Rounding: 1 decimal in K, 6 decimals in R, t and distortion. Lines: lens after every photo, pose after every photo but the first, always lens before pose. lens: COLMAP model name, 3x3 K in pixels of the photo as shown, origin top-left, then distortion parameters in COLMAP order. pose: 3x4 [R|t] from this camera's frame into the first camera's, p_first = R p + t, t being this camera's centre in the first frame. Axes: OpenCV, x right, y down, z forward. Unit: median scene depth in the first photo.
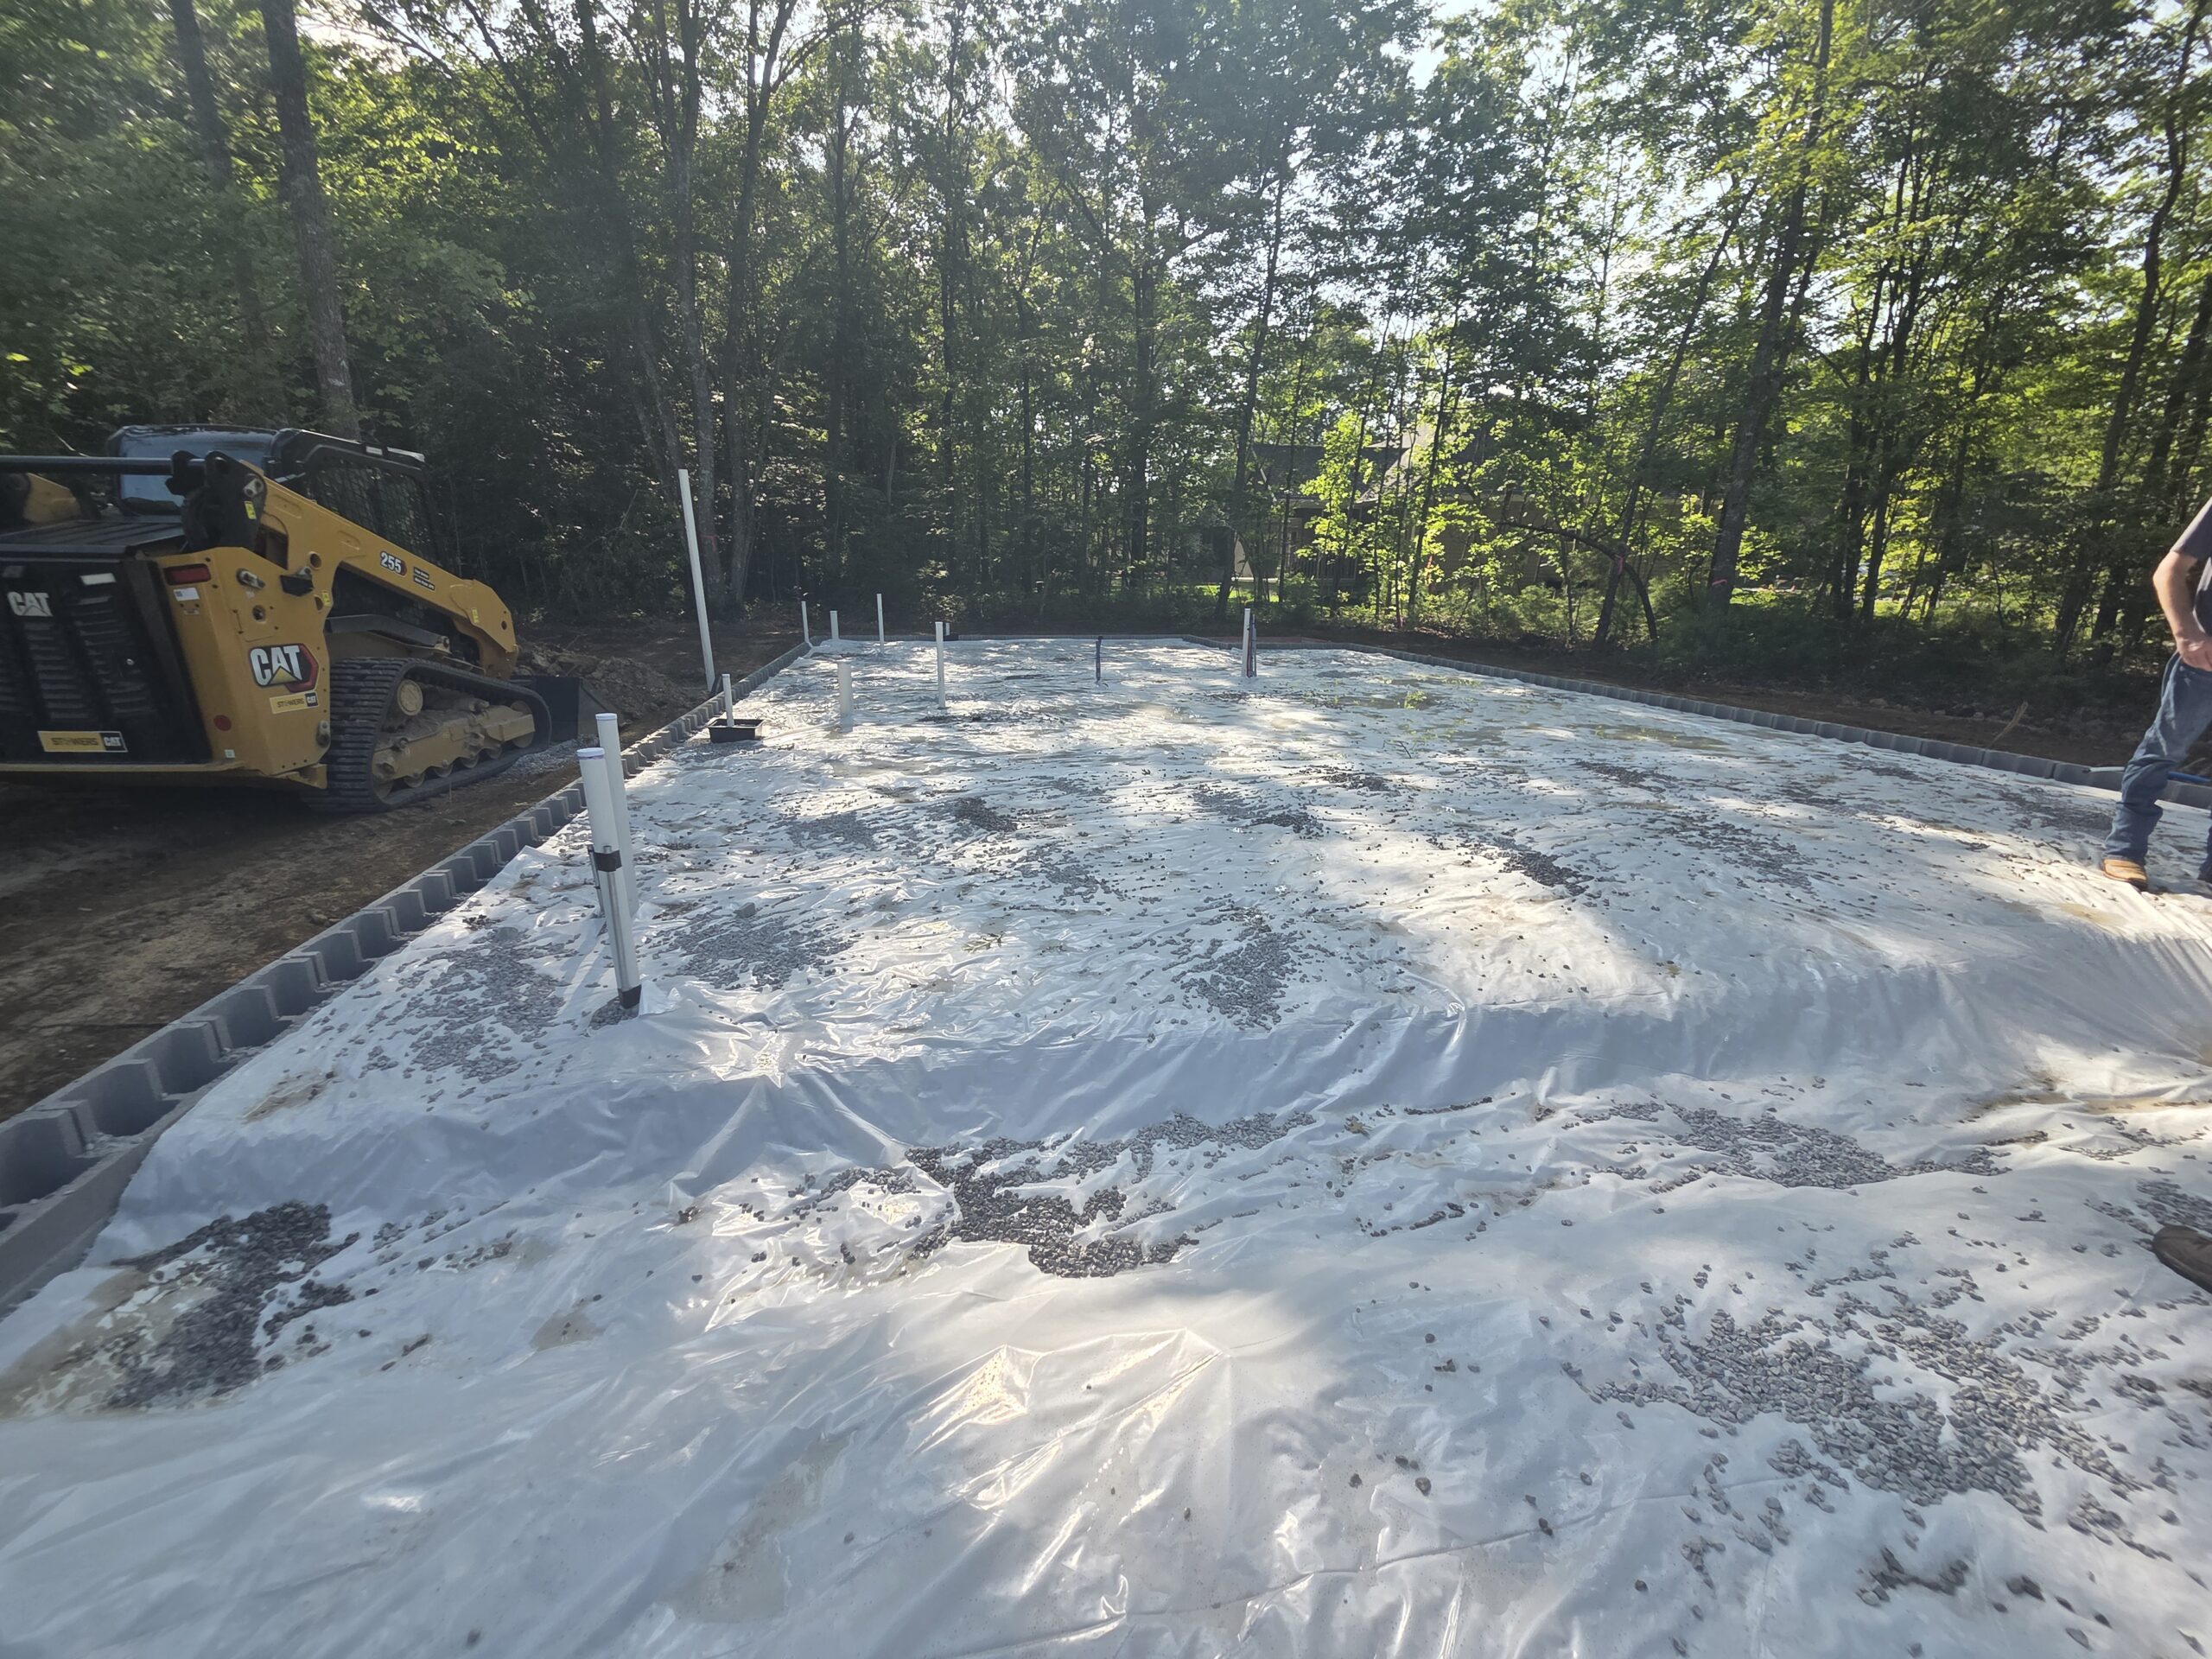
lens RADIAL K [[892.2, 0, 1084.1], [0, 892.2, 834.1], [0, 0, 1]] dist [0.002709, 0.000213]
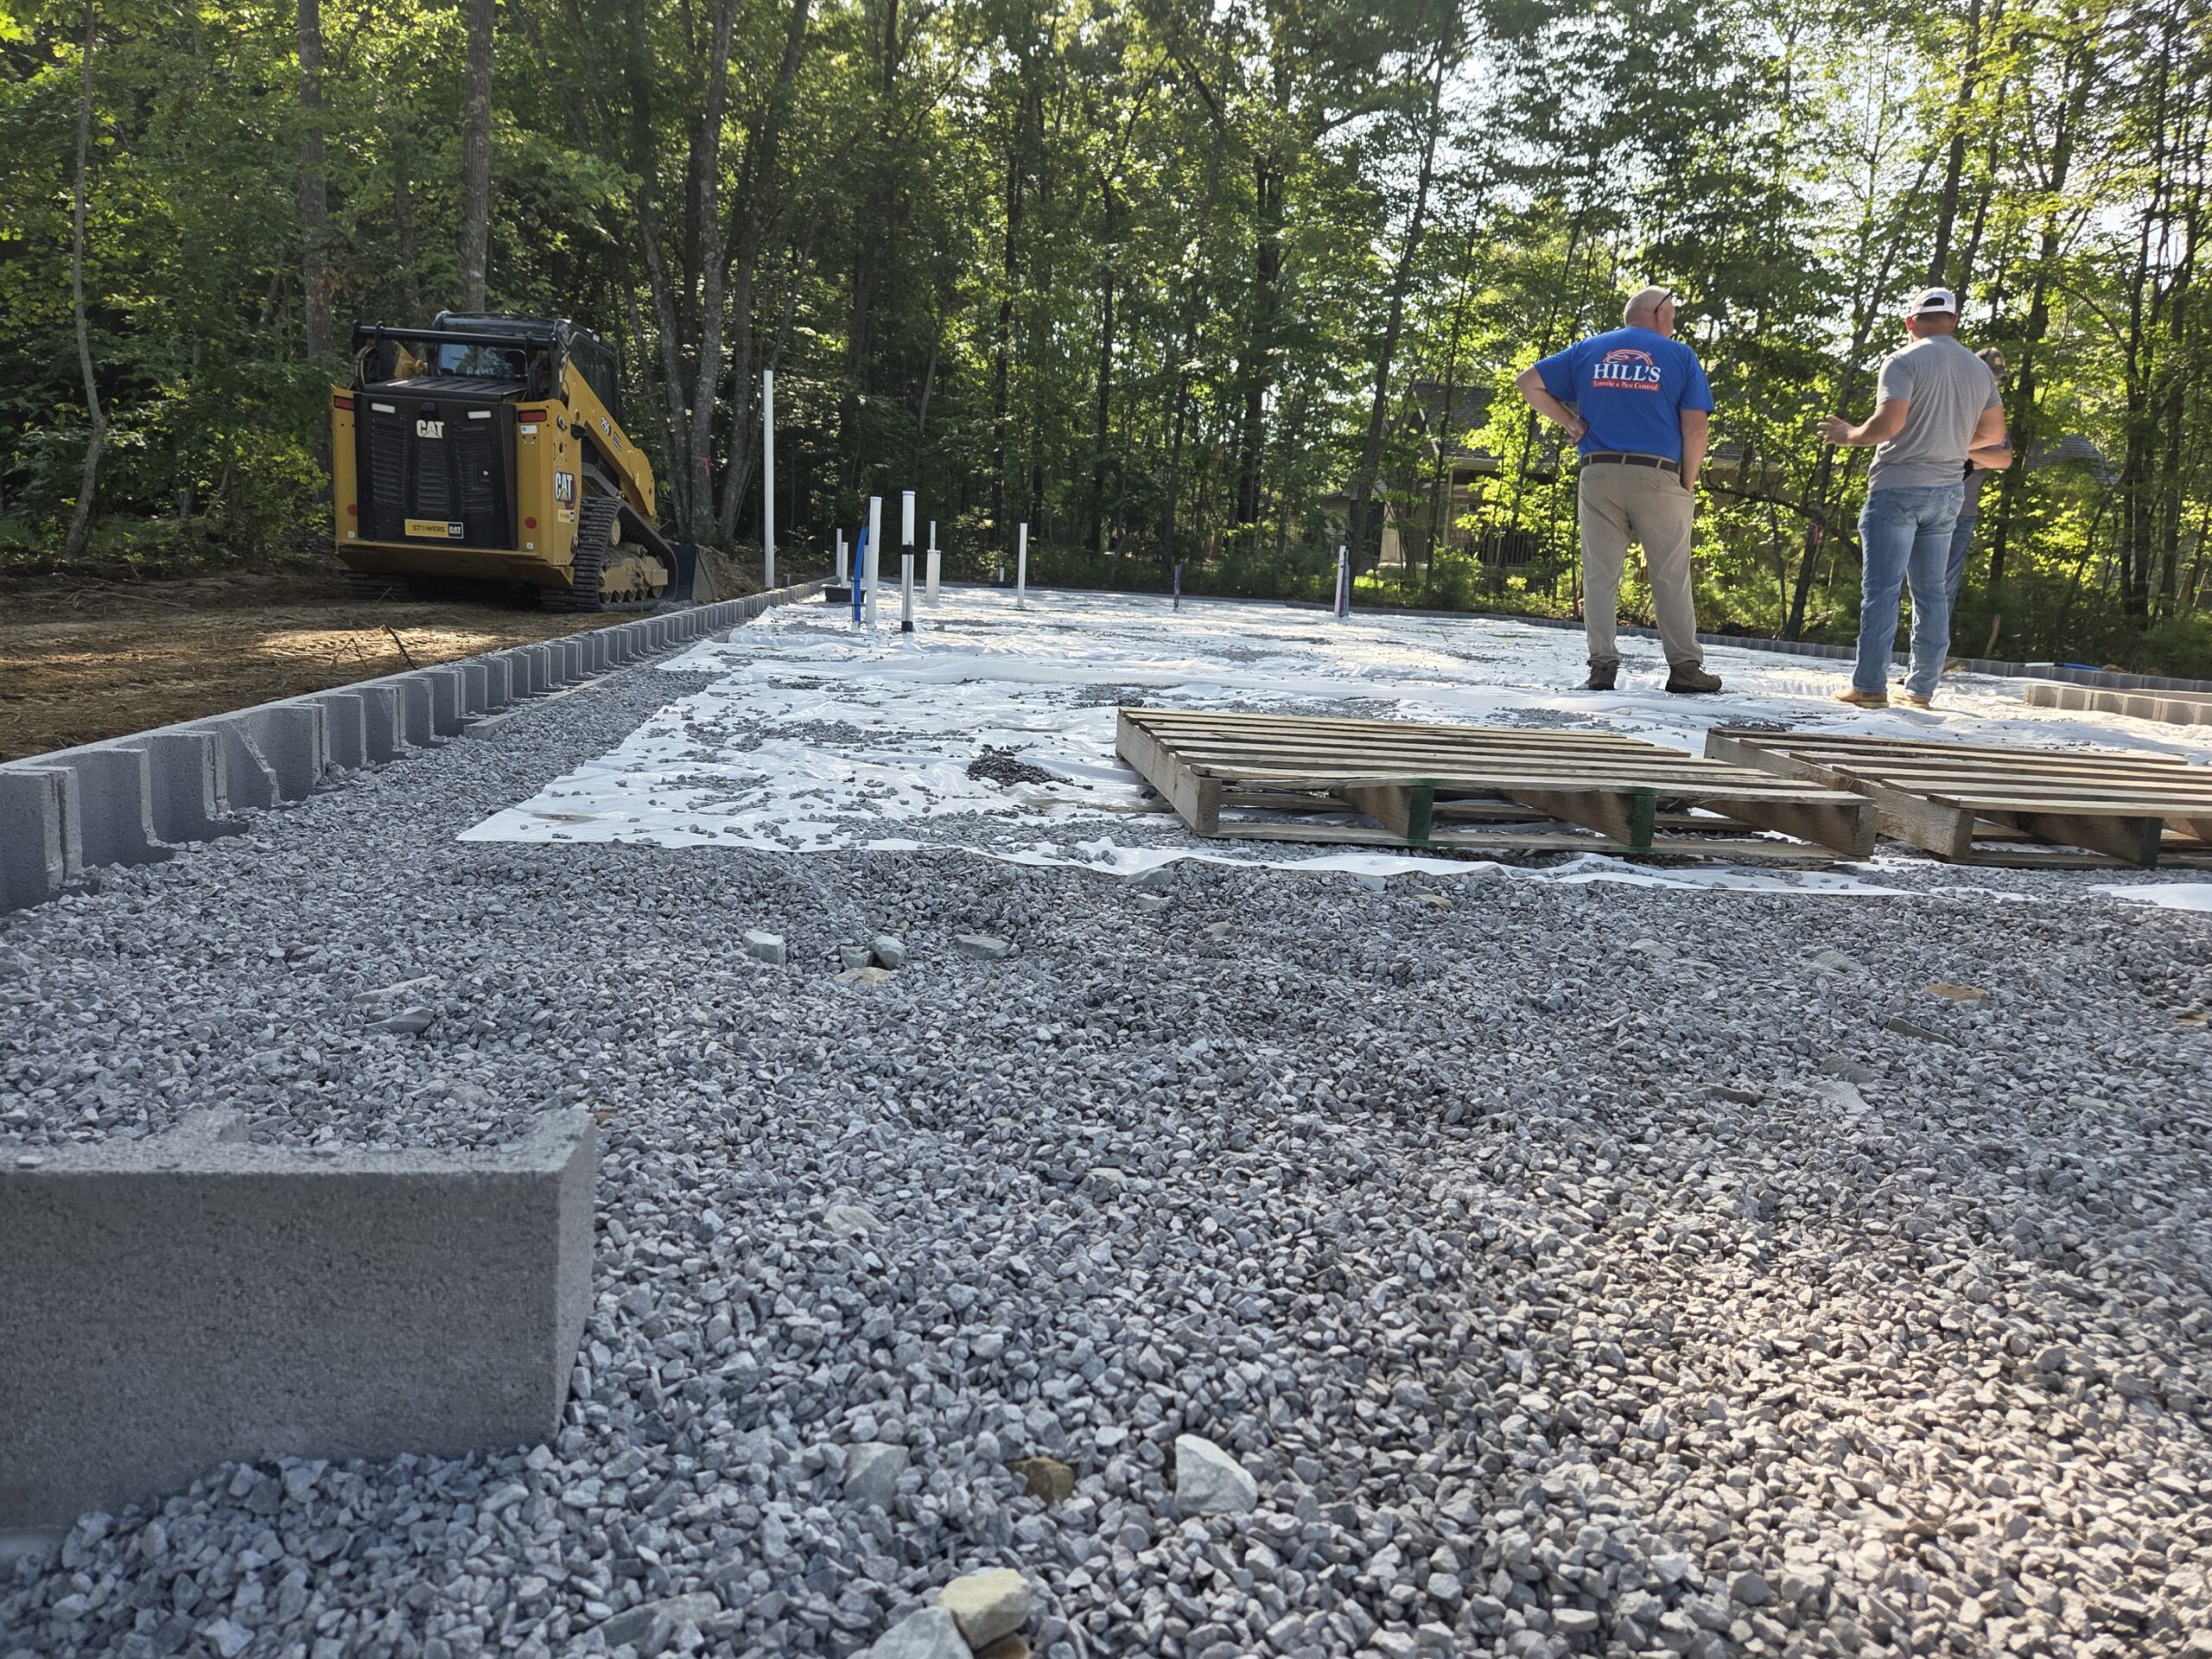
lens RADIAL K [[1489.2, 0, 1110.1], [0, 1489.2, 794.9], [0, 0, 1]] dist [0.088269, -0.083156]
pose [[0.997831, 0.055899, -0.034756, 0.005843], [-0.060178, 0.988659, -0.137591, 0.118393], [0.026671, 0.139384, 0.989879, -0.258832]]
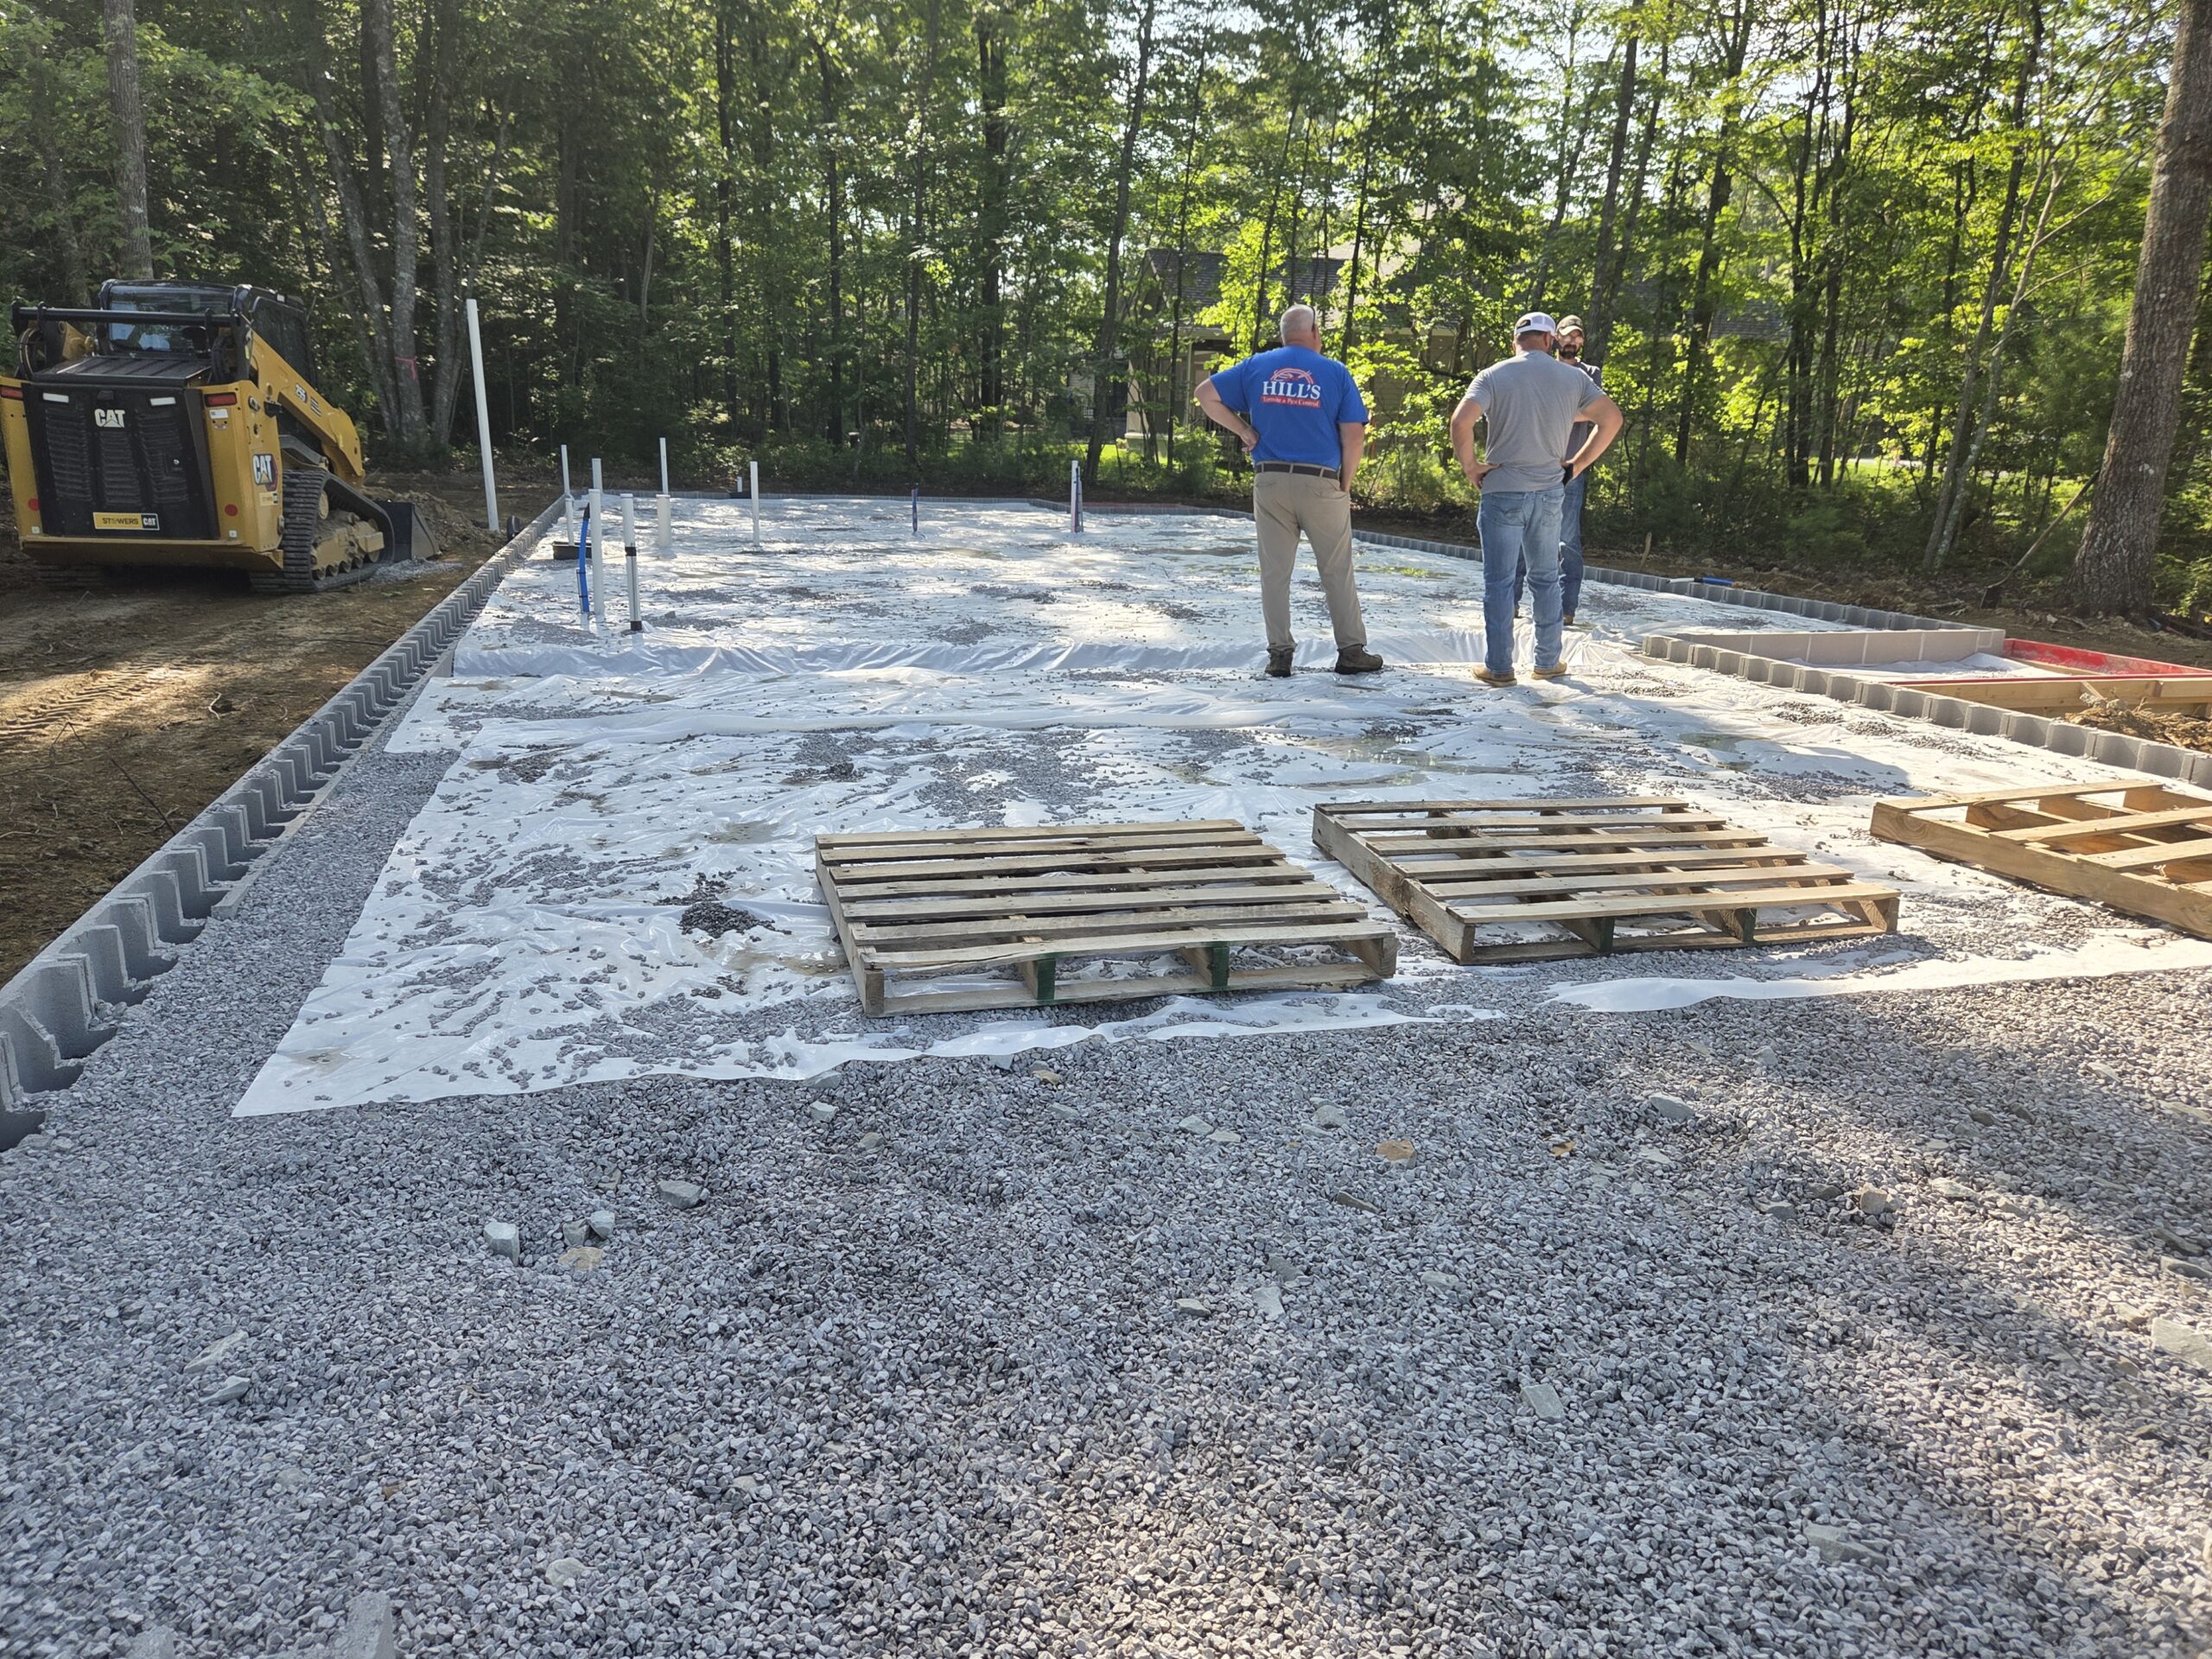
lens RADIAL K [[1488.4, 0, 1077.4], [0, 1488.4, 805.2], [0, 0, 1]] dist [0.080459, -0.072034]
pose [[0.995276, -0.004857, 0.096965, 0.015954], [0.008374, 0.999320, -0.035906, 0.087483], [-0.096724, 0.036548, 0.994640, -0.291845]]
